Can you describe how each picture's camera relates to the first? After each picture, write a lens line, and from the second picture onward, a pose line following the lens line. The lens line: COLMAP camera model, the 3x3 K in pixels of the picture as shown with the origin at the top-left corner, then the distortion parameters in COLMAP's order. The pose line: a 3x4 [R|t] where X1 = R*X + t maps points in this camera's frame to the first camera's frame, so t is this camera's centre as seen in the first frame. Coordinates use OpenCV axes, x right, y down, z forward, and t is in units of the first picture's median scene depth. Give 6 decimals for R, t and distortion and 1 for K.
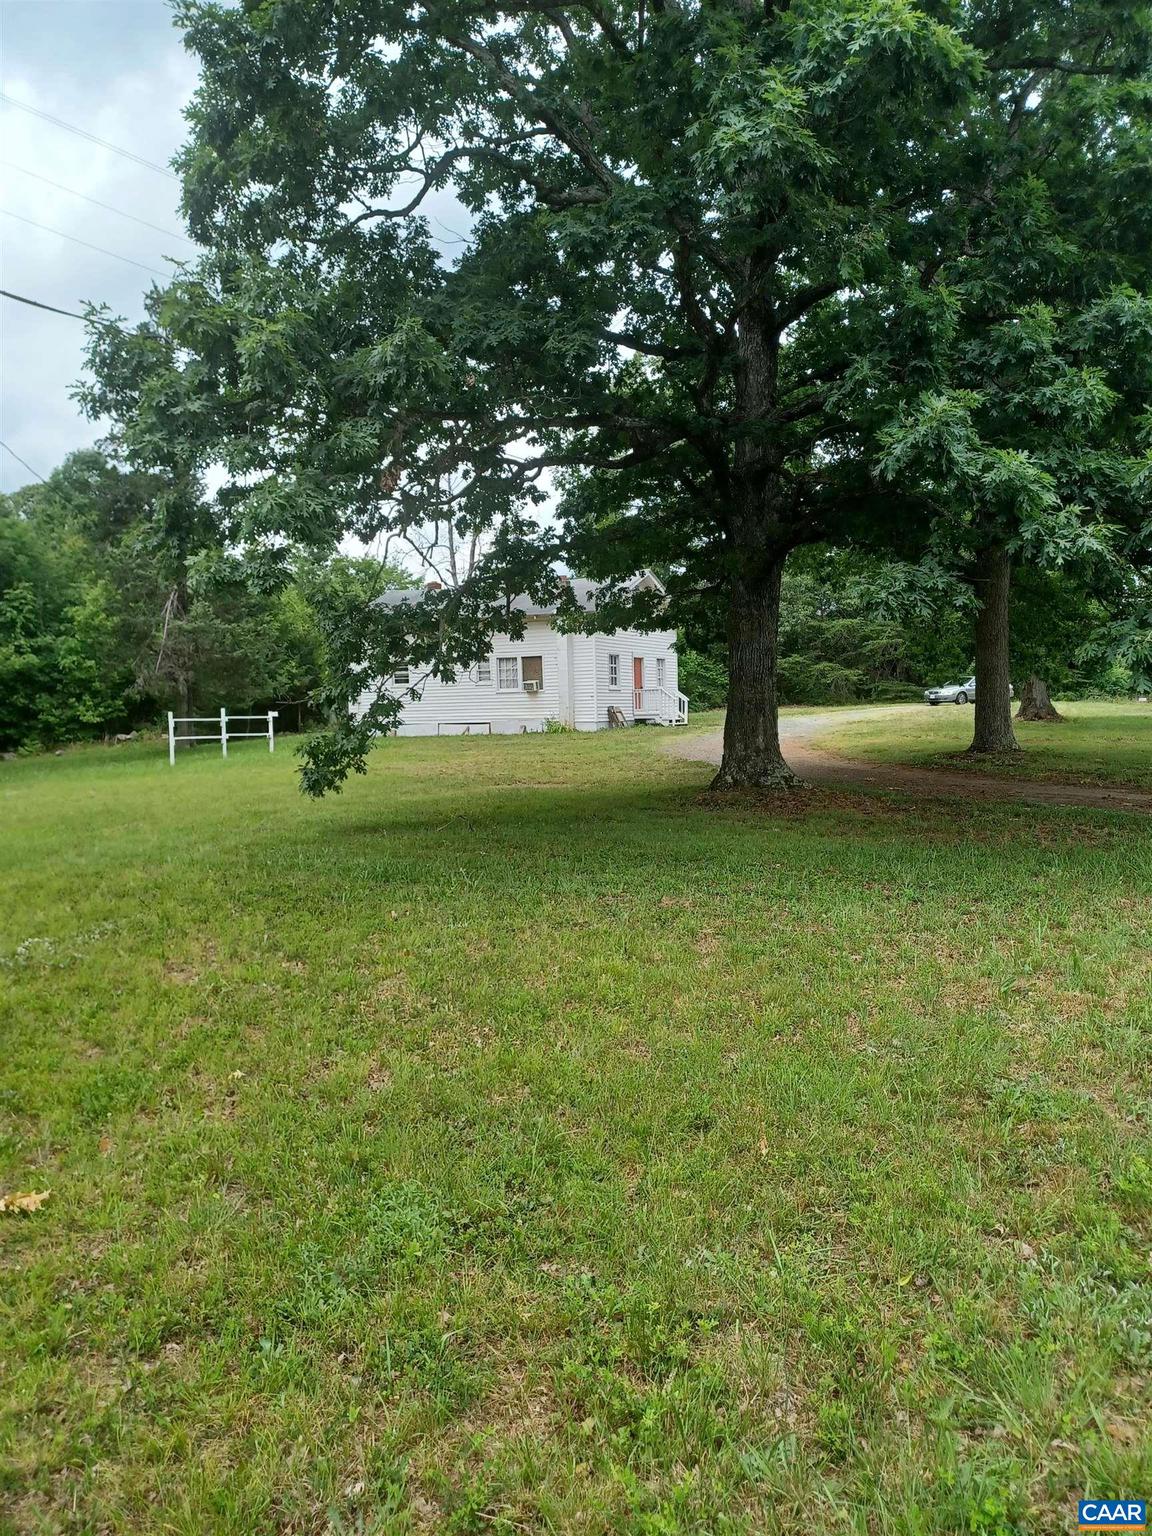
lens RADIAL K [[1091.9, 0, 584.0], [0, 1091.9, 780.7], [0, 0, 1]] dist [0.006026, 0.005609]
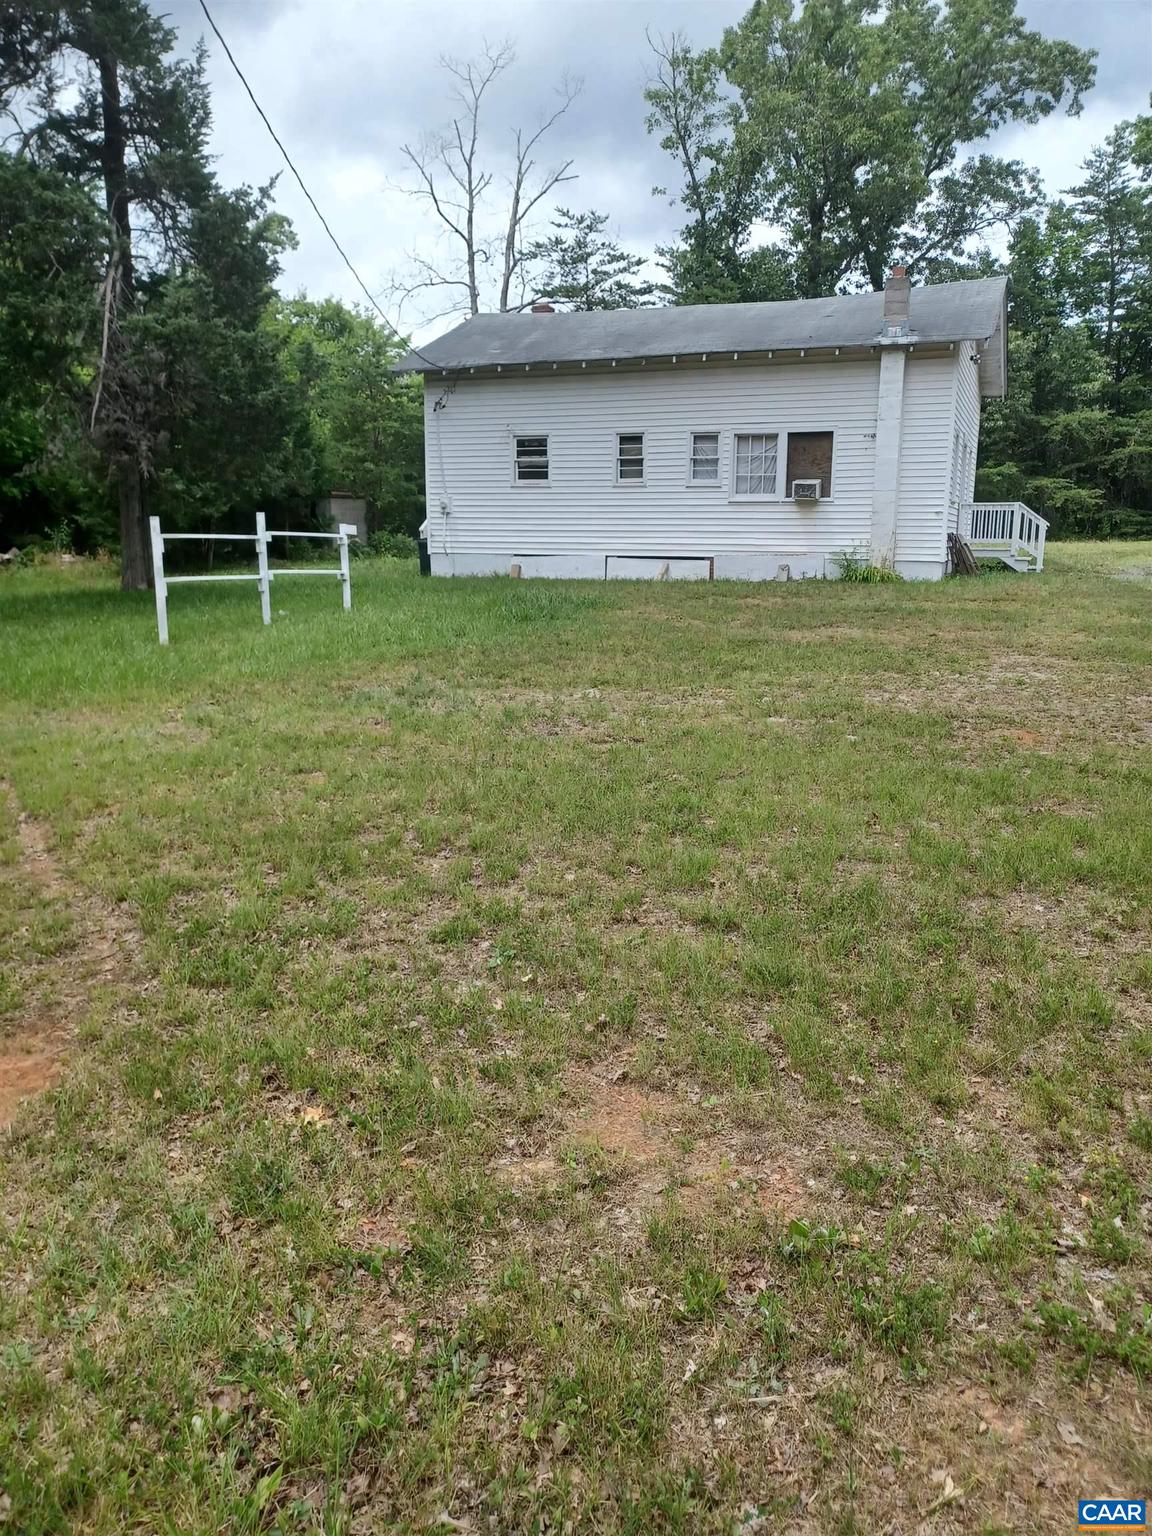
lens RADIAL K [[1148.8, 0, 570.3], [0, 1148.8, 759.1], [0, 0, 1]] dist [0.048711, -0.003255]
pose [[0.996017, 0.013068, 0.088204, -0.204355], [-0.024047, 0.991918, 0.124584, -0.023204], [-0.085863, -0.126209, 0.988281, 0.423099]]
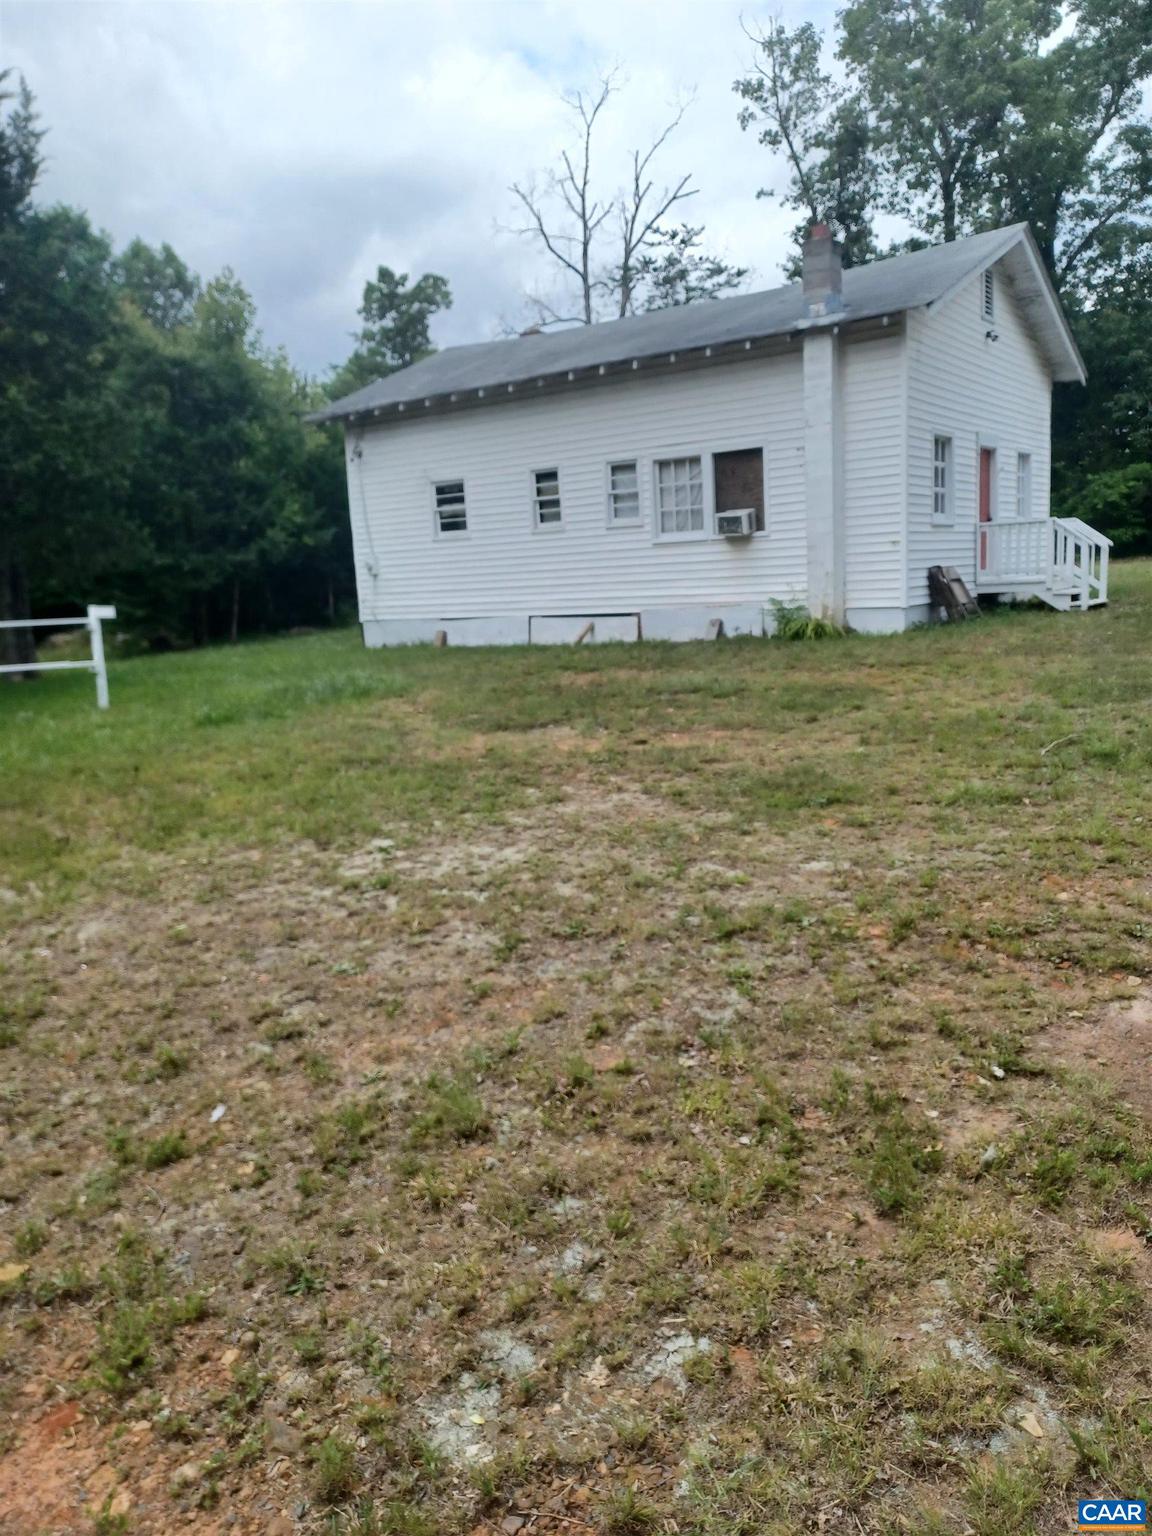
lens RADIAL K [[1128.1, 0, 587.3], [0, 1128.1, 752.1], [0, 0, 1]] dist [0.094035, -0.072422]
pose [[0.988532, -0.005425, -0.150914, -0.038284], [0.019440, 0.995611, 0.091547, -0.039314], [0.149755, -0.093431, 0.984299, 0.538387]]
